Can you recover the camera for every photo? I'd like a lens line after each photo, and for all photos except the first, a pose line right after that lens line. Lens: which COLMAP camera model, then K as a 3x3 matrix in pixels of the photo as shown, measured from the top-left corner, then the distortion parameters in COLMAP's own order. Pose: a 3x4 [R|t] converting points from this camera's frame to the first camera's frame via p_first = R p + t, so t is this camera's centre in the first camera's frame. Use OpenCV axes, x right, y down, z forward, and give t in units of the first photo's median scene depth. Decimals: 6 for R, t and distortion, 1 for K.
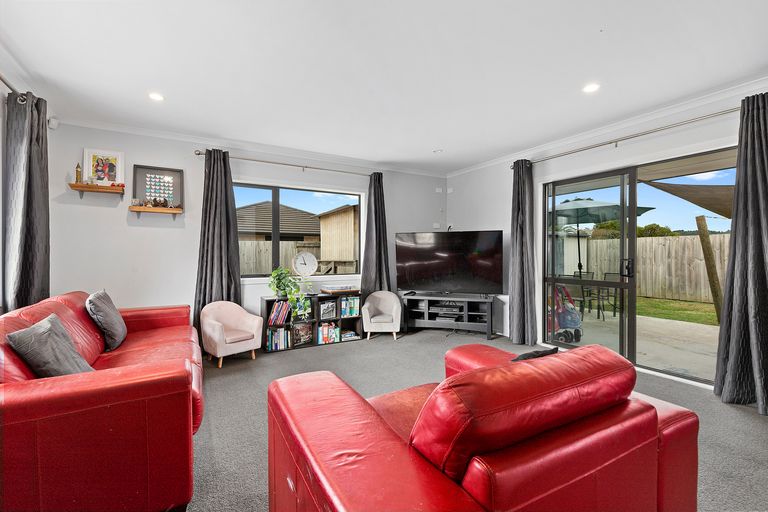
lens RADIAL K [[345.8, 0, 390.5], [0, 345.8, 256.1], [0, 0, 1]] dist [0.001893, 0.000113]
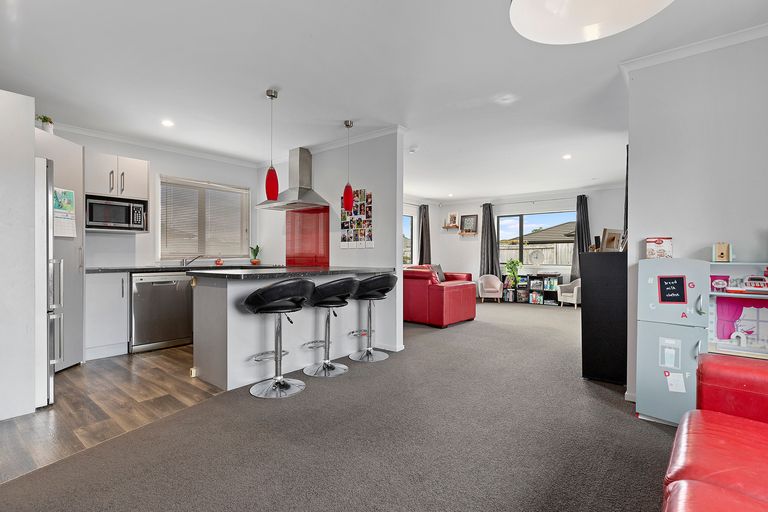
lens RADIAL K [[380.2, 0, 384.0], [0, 380.2, 256.0], [0, 0, 1]] dist [0.001955, 0.000303]
pose [[0.328523, 0.004452, -0.944486, 1.346245], [-0.008258, 0.999964, 0.001841, 0.017353], [0.944460, 0.007194, 0.328548, -0.334505]]
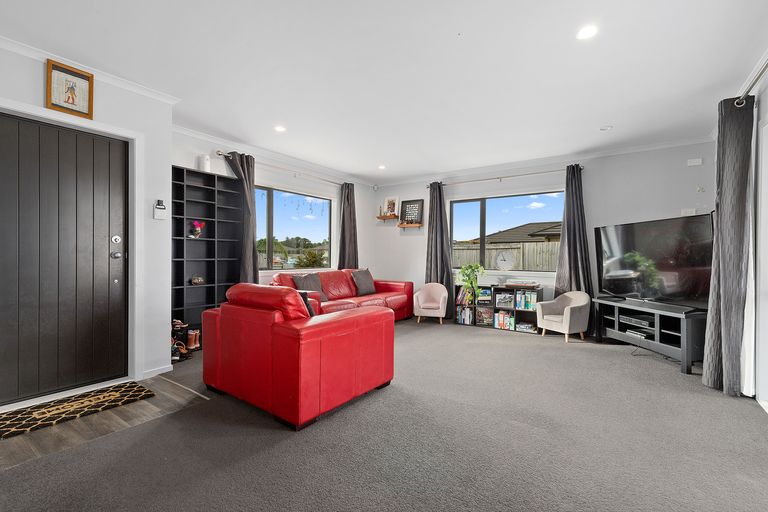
lens RADIAL K [[345.8, 0, 390.5], [0, 345.8, 256.1], [0, 0, 1]] dist [0.001893, 0.000113]
pose [[0.409317, 0.004460, -0.912381, 0.704629], [-0.014510, 0.999893, -0.001622, 0.017288], [0.912277, 0.013903, 0.409338, 0.183795]]
